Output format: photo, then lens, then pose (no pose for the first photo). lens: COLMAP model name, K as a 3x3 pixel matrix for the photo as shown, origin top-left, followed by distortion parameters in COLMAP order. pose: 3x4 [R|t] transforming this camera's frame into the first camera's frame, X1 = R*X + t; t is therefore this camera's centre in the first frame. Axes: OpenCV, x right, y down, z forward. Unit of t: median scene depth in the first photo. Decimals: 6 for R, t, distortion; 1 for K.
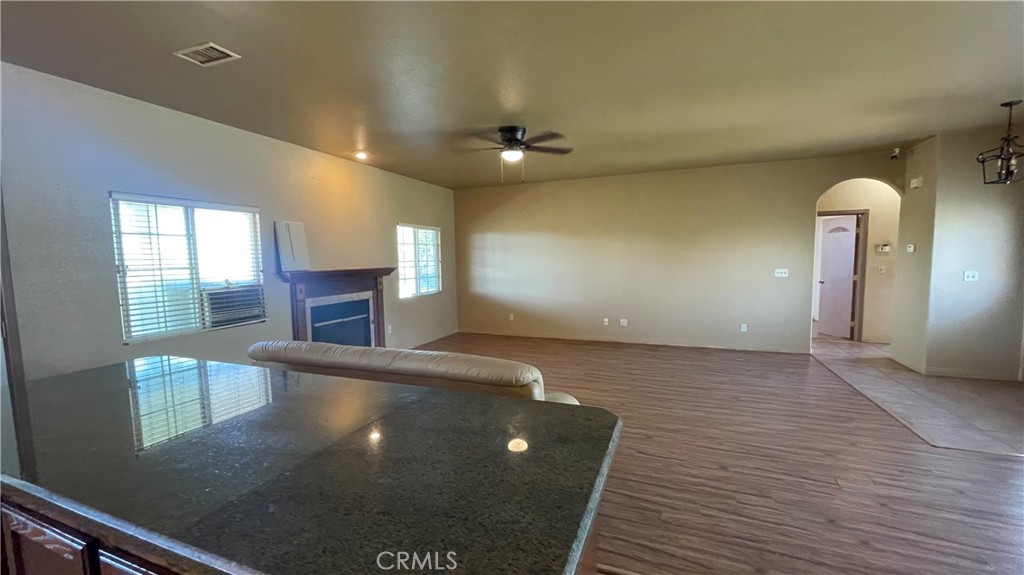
lens RADIAL K [[407.7, 0, 507.9], [0, 407.7, 291.4], [0, 0, 1]] dist [-0.002373, -0.000456]
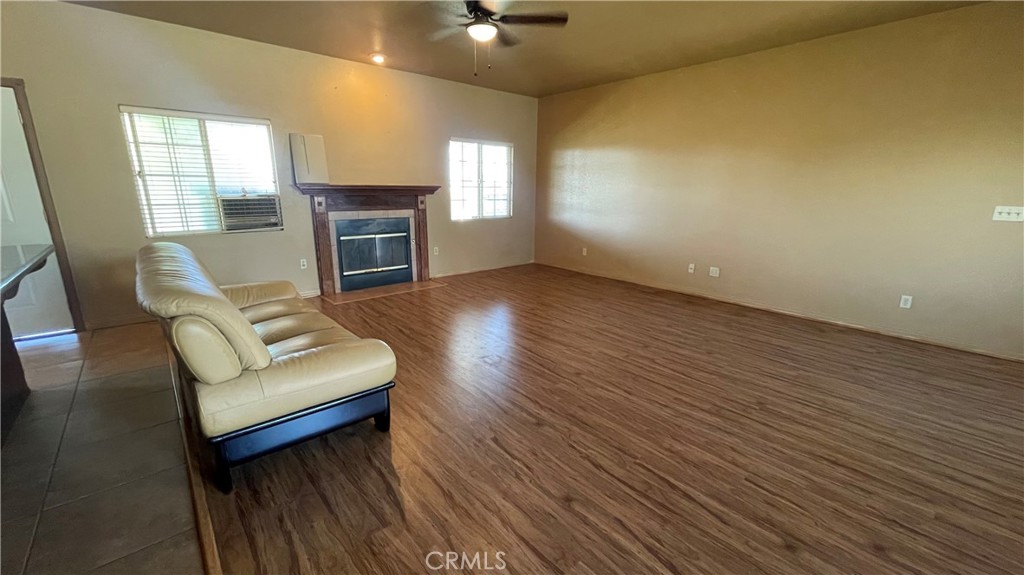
lens RADIAL K [[407.7, 0, 507.9], [0, 407.7, 291.4], [0, 0, 1]] dist [-0.002373, -0.000456]
pose [[0.893963, 0.135495, -0.427167, 0.372494], [-0.062177, 0.981479, 0.181198, 0.000530], [0.443807, -0.135424, 0.885830, 0.239469]]
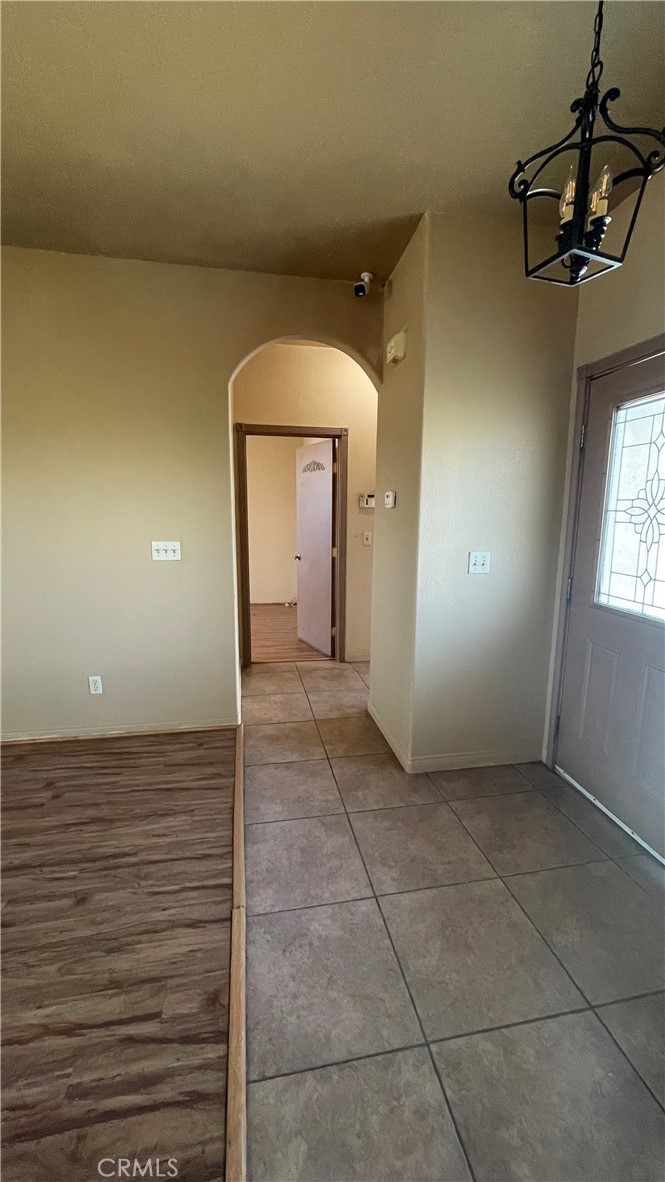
lens RADIAL K [[486.4, 0, 332.5], [0, 486.4, 591.0], [0, 0, 1]] dist [-0.000822, -0.000043]
pose [[0.833895, -0.065242, 0.548053, 0.633653], [0.019811, 0.995887, 0.088409, -0.053143], [-0.551567, -0.062866, 0.831758, 0.574588]]
